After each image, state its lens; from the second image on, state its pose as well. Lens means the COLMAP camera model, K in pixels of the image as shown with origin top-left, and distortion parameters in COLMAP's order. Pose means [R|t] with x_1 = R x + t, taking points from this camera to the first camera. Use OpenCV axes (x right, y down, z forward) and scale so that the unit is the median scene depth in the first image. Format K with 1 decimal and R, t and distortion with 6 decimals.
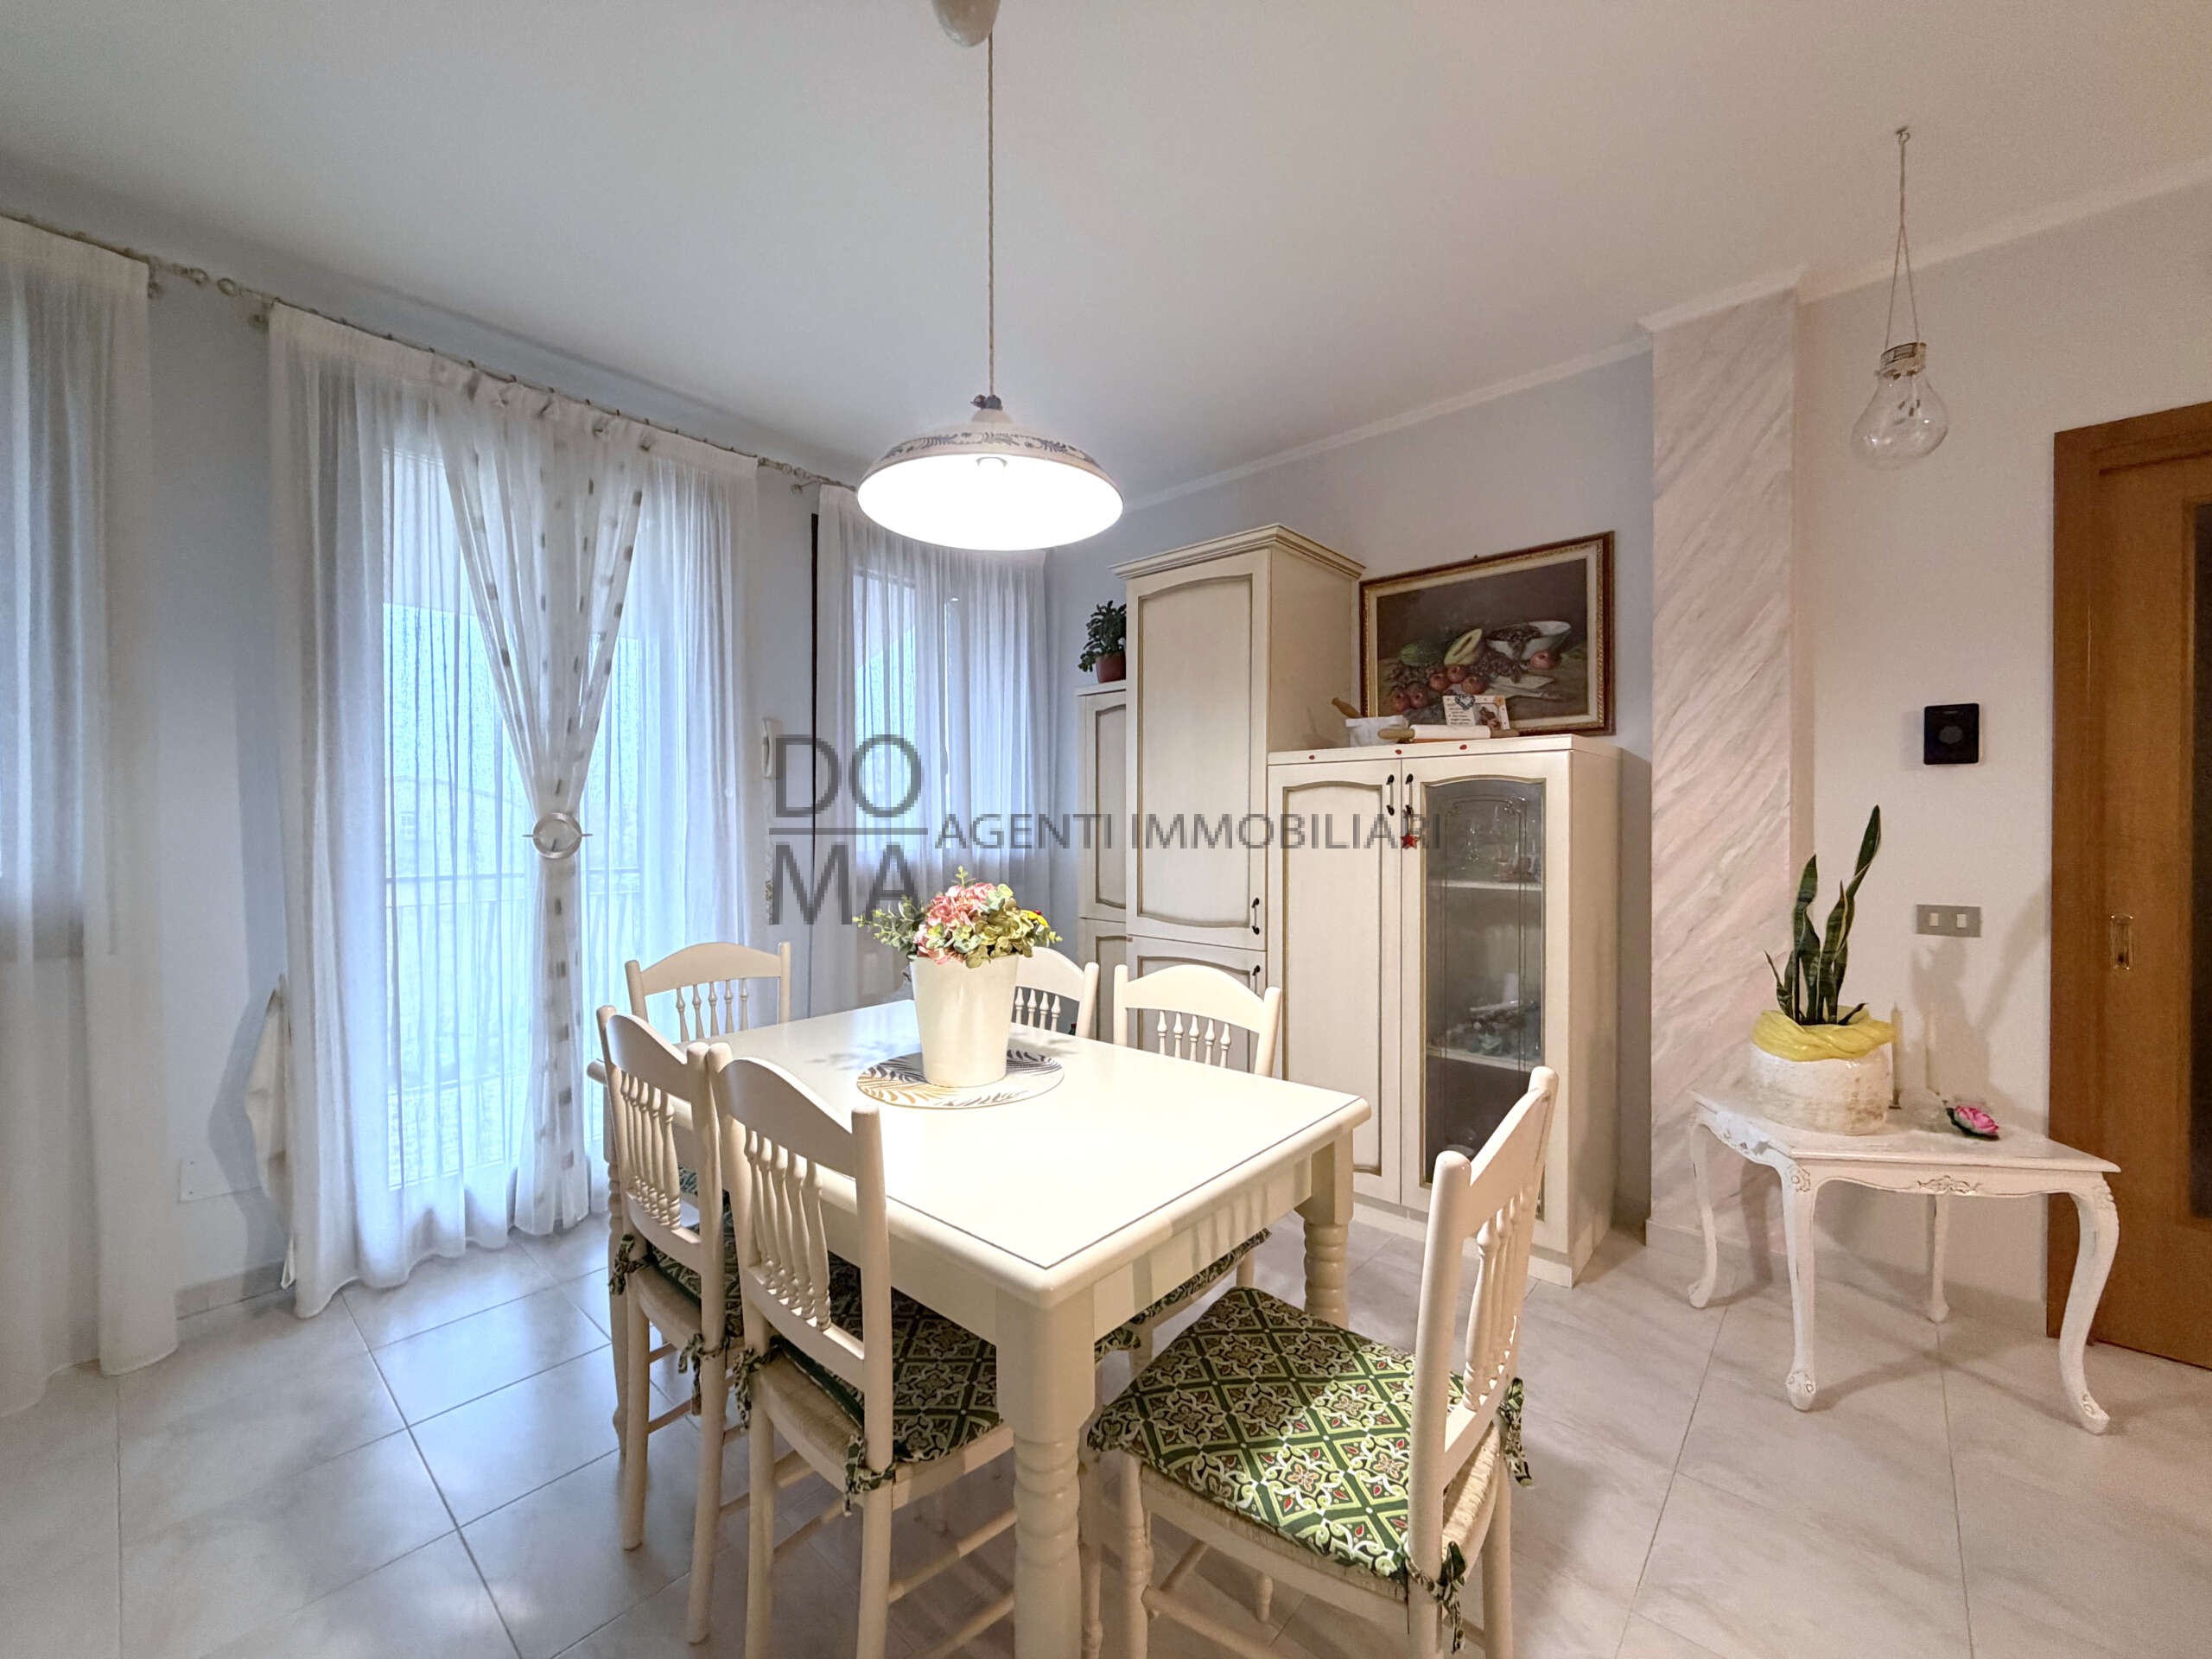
lens RADIAL K [[875.4, 0, 1098.3], [0, 875.4, 833.0], [0, 0, 1]] dist [0.012677, -0.005950]
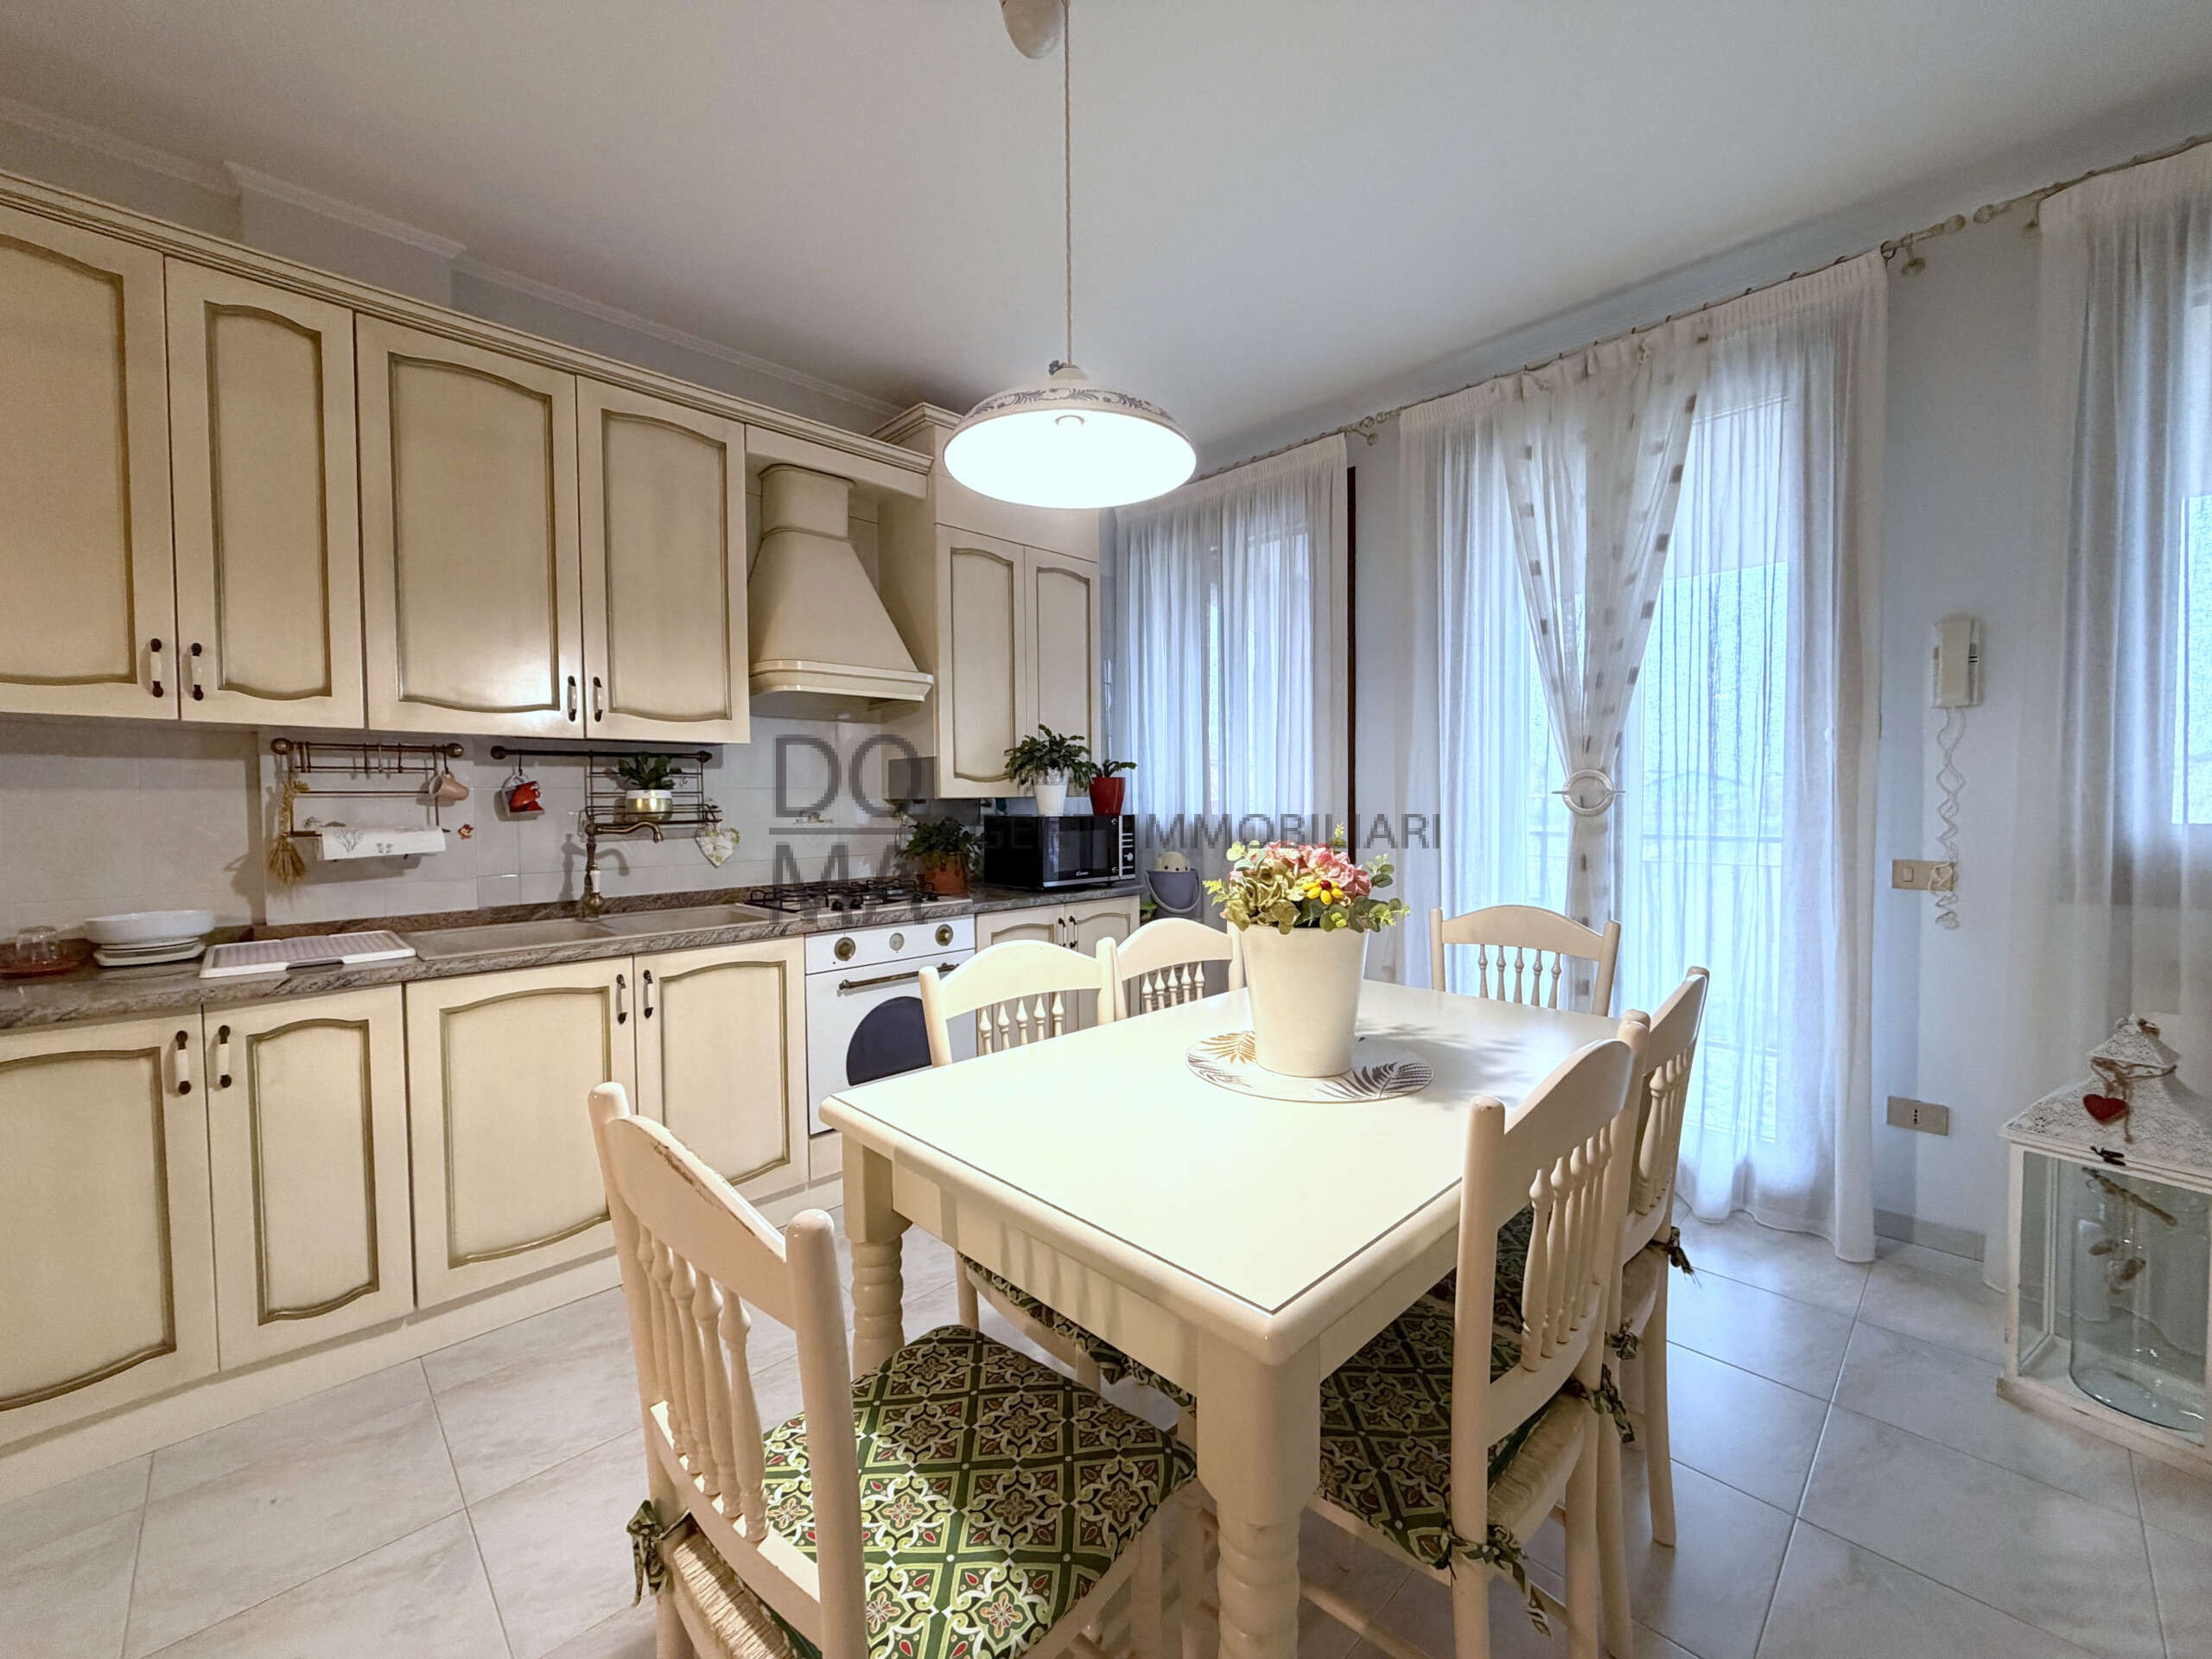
lens RADIAL K [[880.3, 0, 1098.4], [0, 880.3, 828.6], [0, 0, 1]] dist [0.000044, 0.000007]
pose [[-0.073313, 0.038458, -0.996567, 0.438660], [-0.004236, 0.999235, 0.038872, 0.008009], [0.997300, 0.007071, -0.073094, 0.525238]]
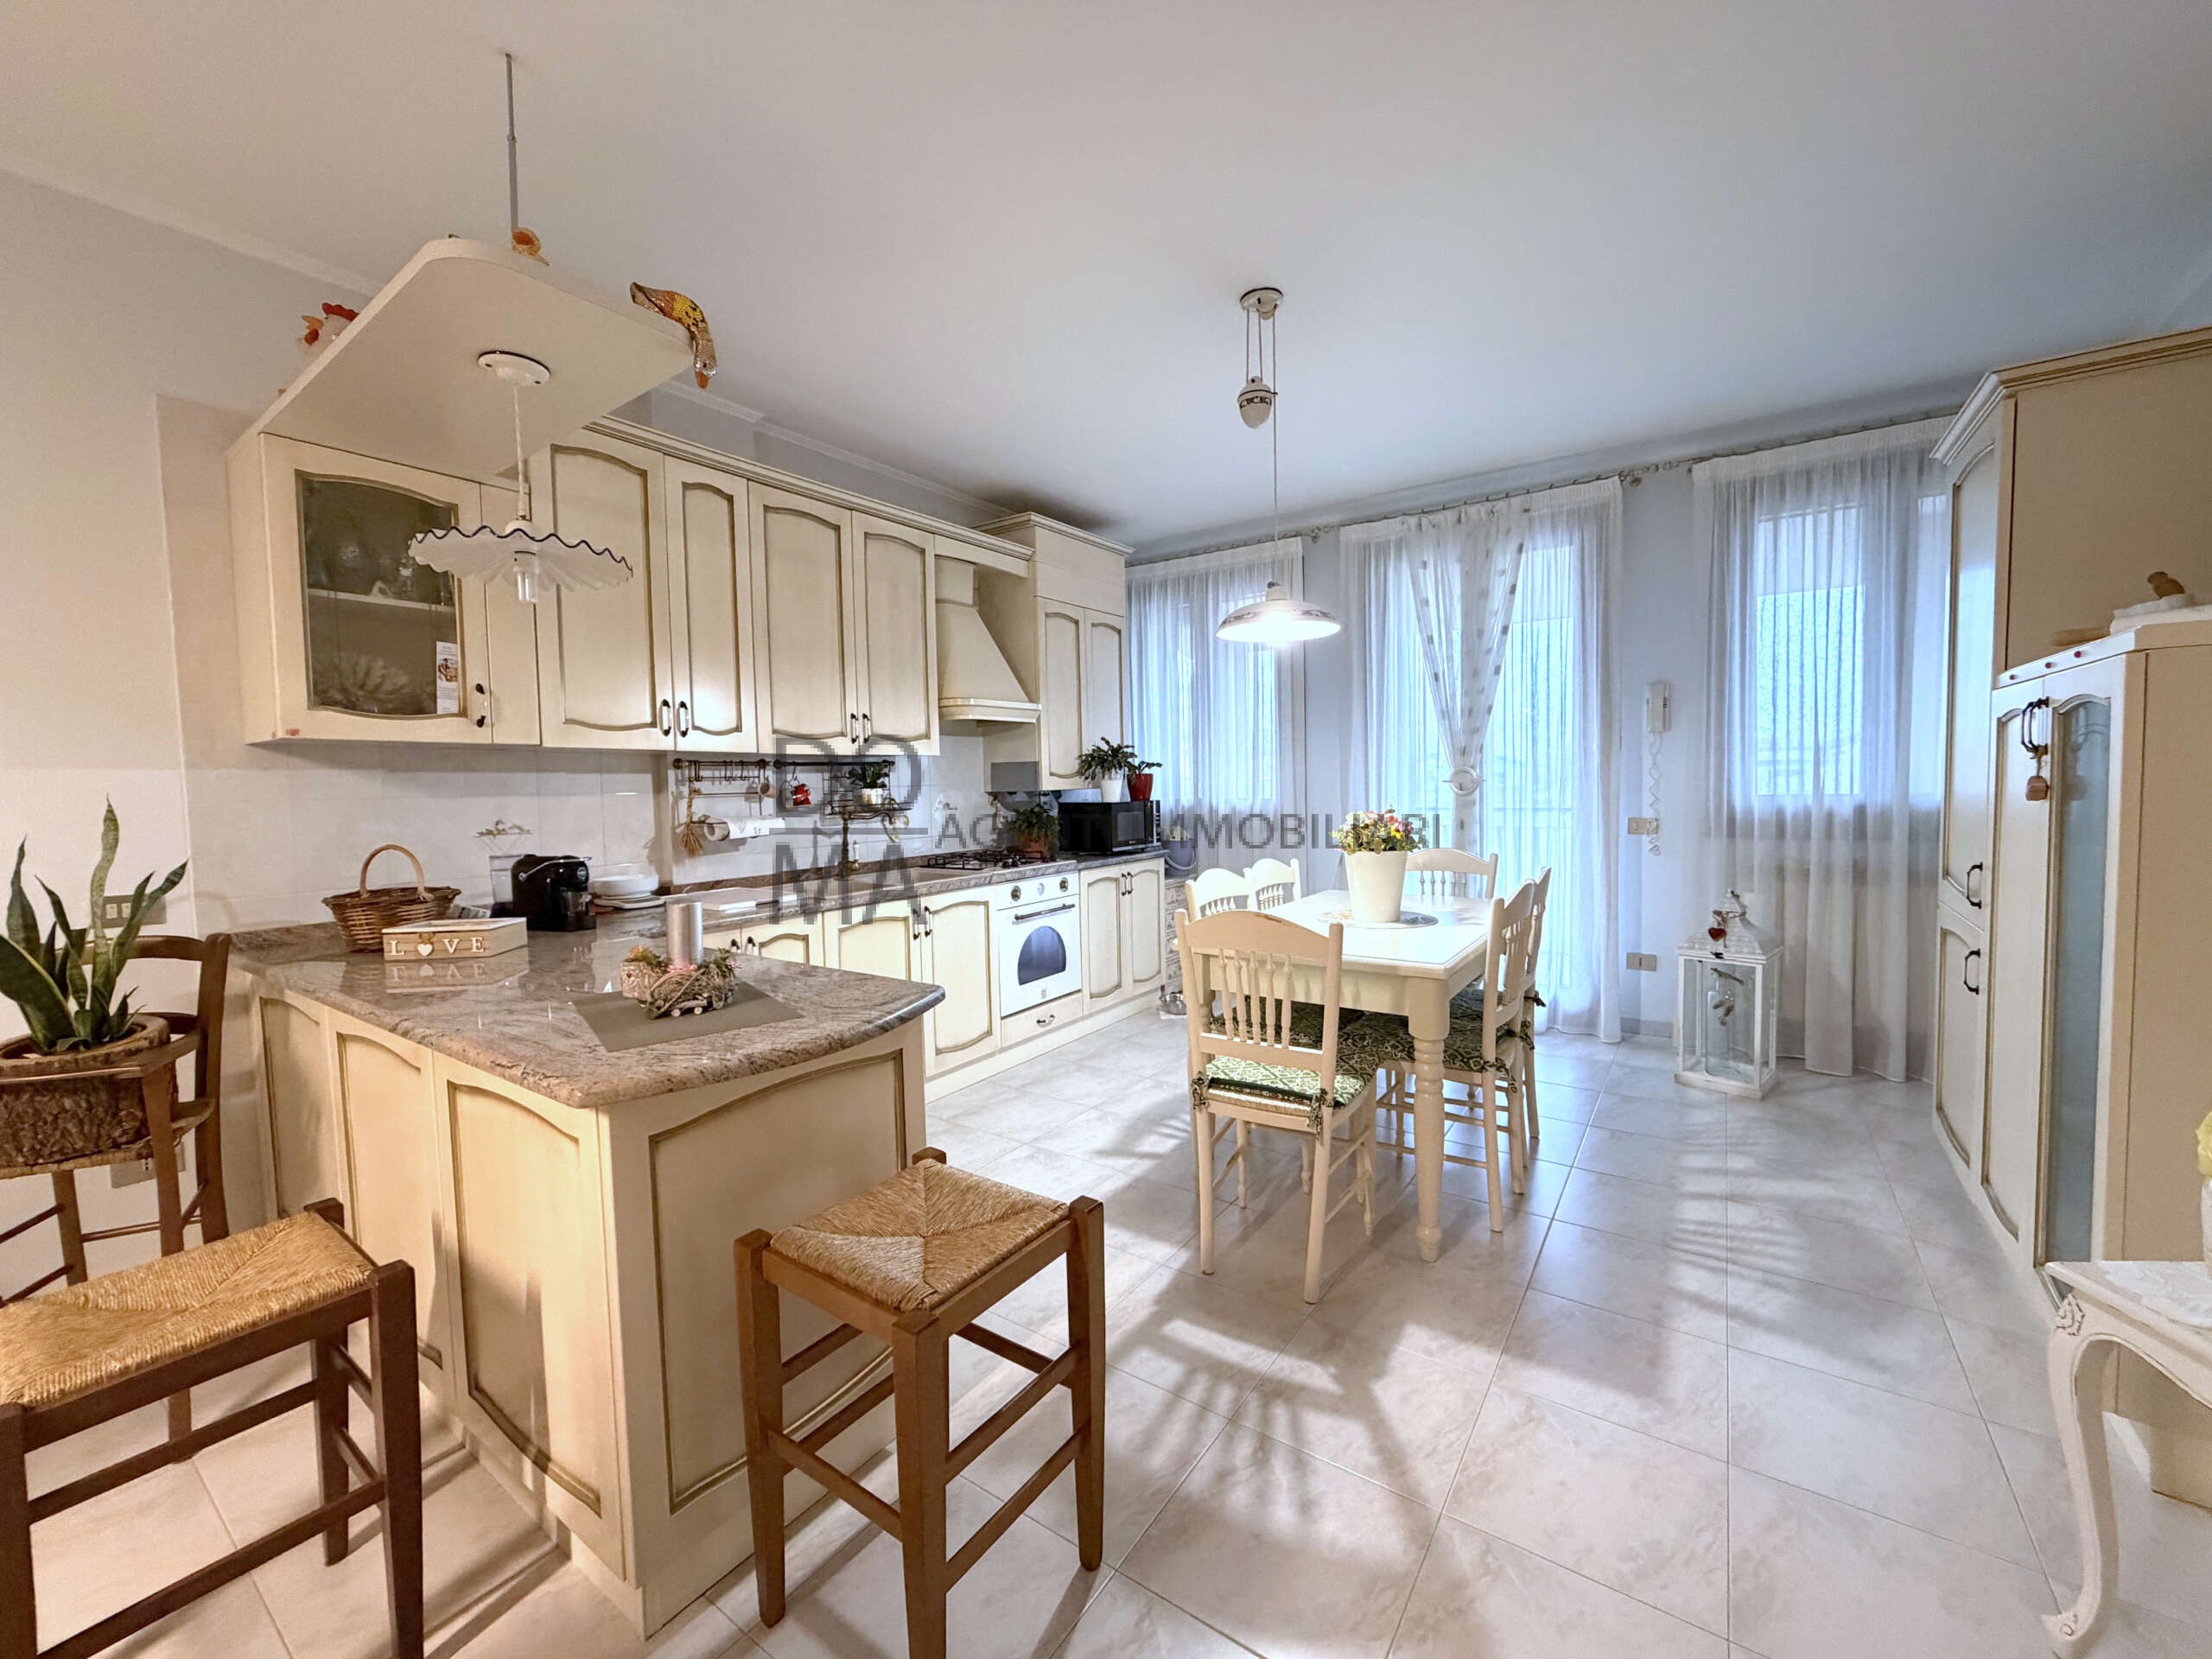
lens RADIAL K [[880.3, 0, 1098.4], [0, 880.3, 828.6], [0, 0, 1]] dist [0.000044, 0.000007]
pose [[0.113287, 0.055137, -0.992031, 0.941794], [0.009215, 0.998358, 0.056541, -0.007339], [0.993520, -0.015547, 0.112593, 0.148870]]
